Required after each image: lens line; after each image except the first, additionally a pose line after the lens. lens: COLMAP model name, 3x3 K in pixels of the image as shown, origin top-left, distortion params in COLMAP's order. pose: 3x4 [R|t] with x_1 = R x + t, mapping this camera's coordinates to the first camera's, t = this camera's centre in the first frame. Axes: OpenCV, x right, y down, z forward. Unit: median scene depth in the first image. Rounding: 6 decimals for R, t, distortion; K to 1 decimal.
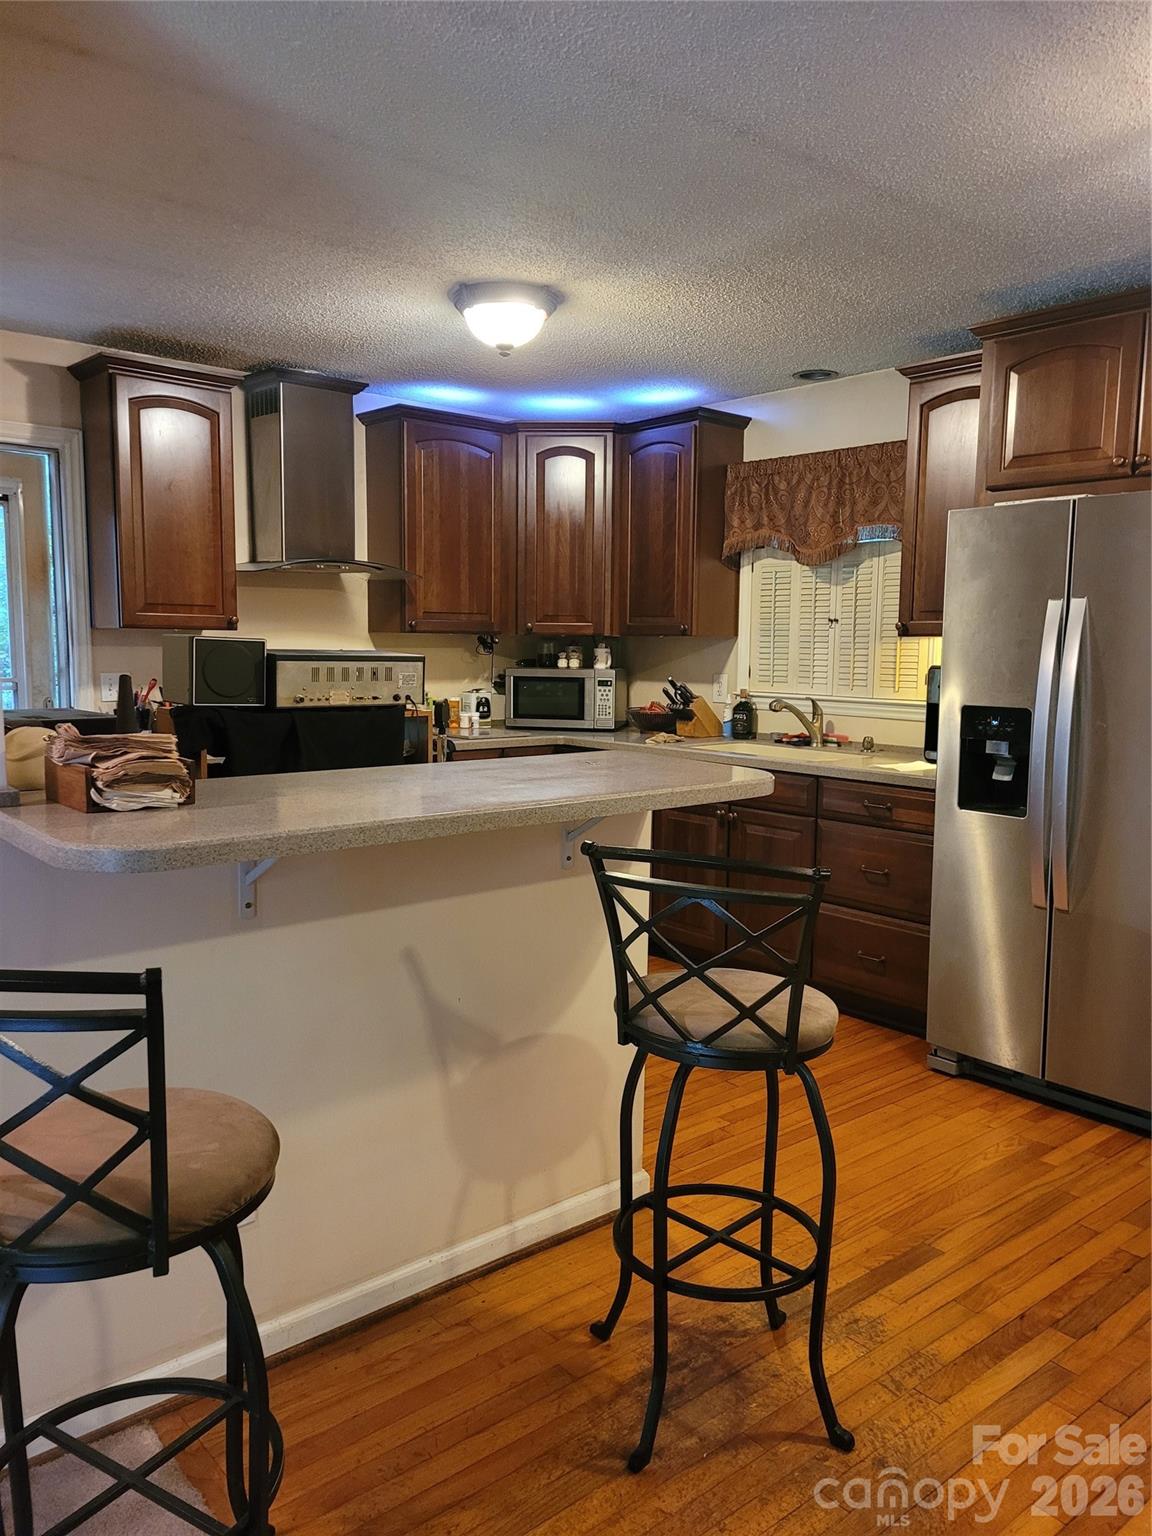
lens RADIAL K [[1150.2, 0, 582.0], [0, 1150.2, 773.1], [0, 0, 1]] dist [0.052263, -0.047637]
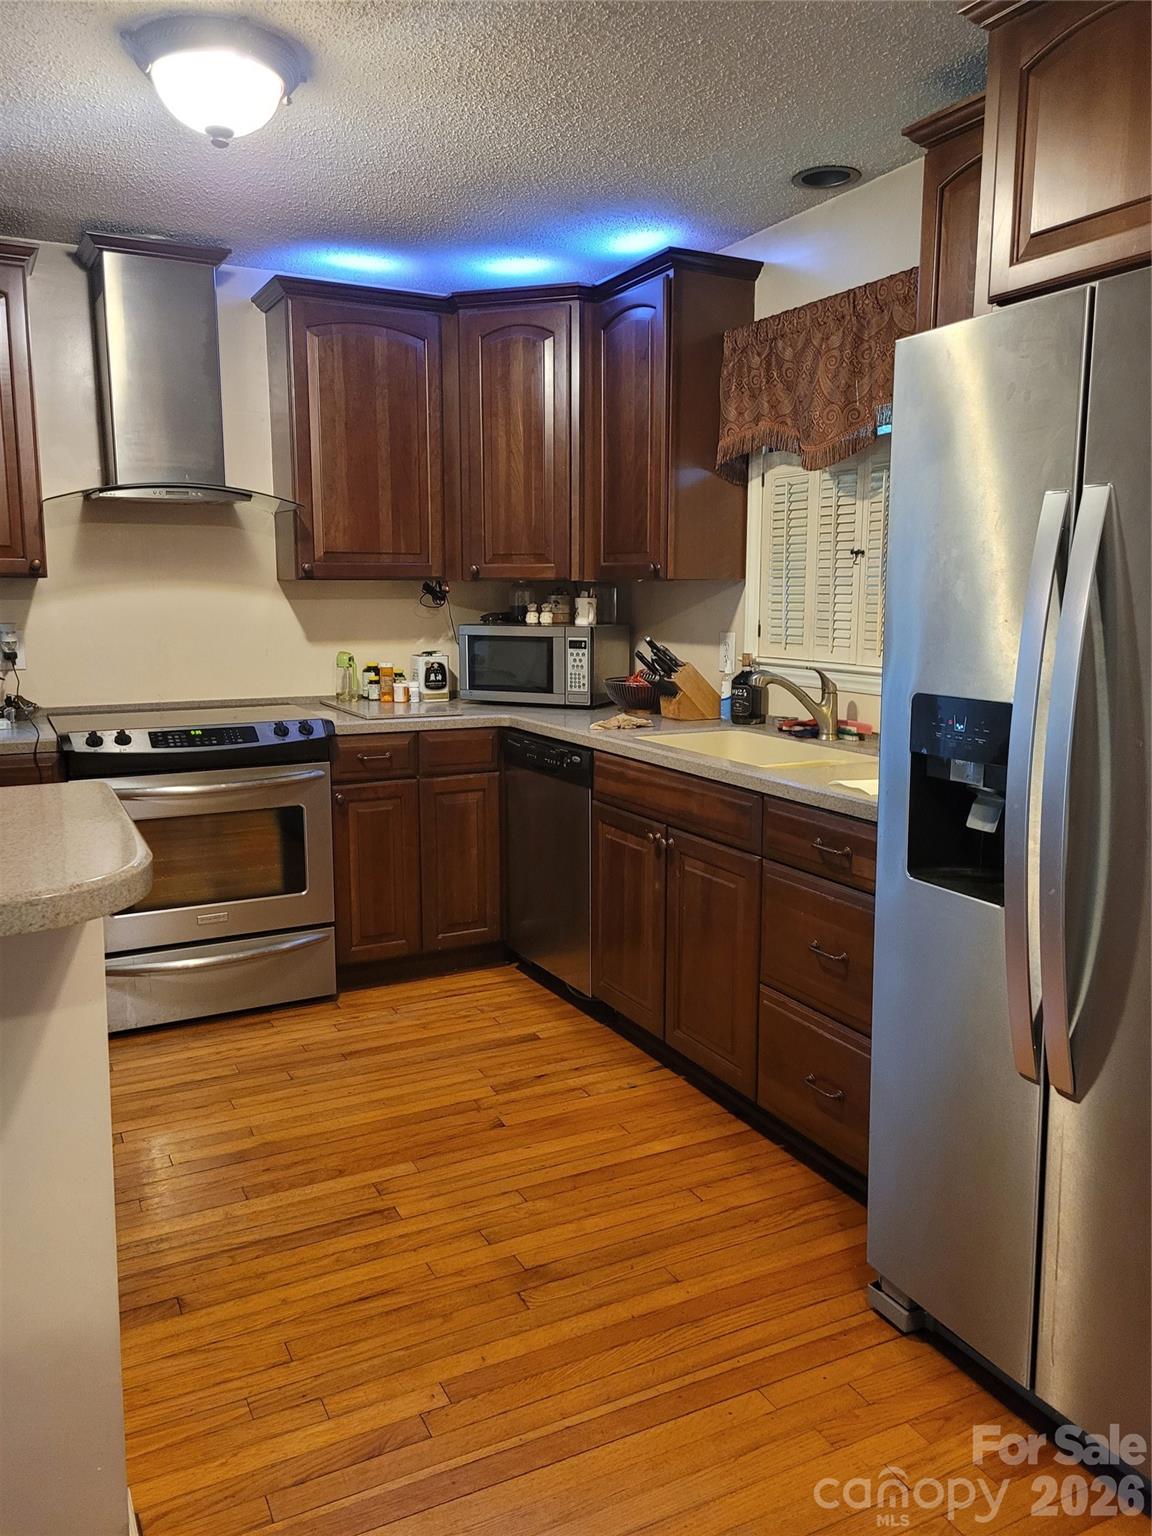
lens RADIAL K [[1150.2, 0, 567.1], [0, 1150.2, 759.7], [0, 0, 1]] dist [0.052263, -0.047637]
pose [[0.971219, 0.024157, -0.236962, 0.203519], [-0.017452, 0.999387, 0.030355, -0.027317], [0.237550, -0.025346, 0.971045, 0.285339]]
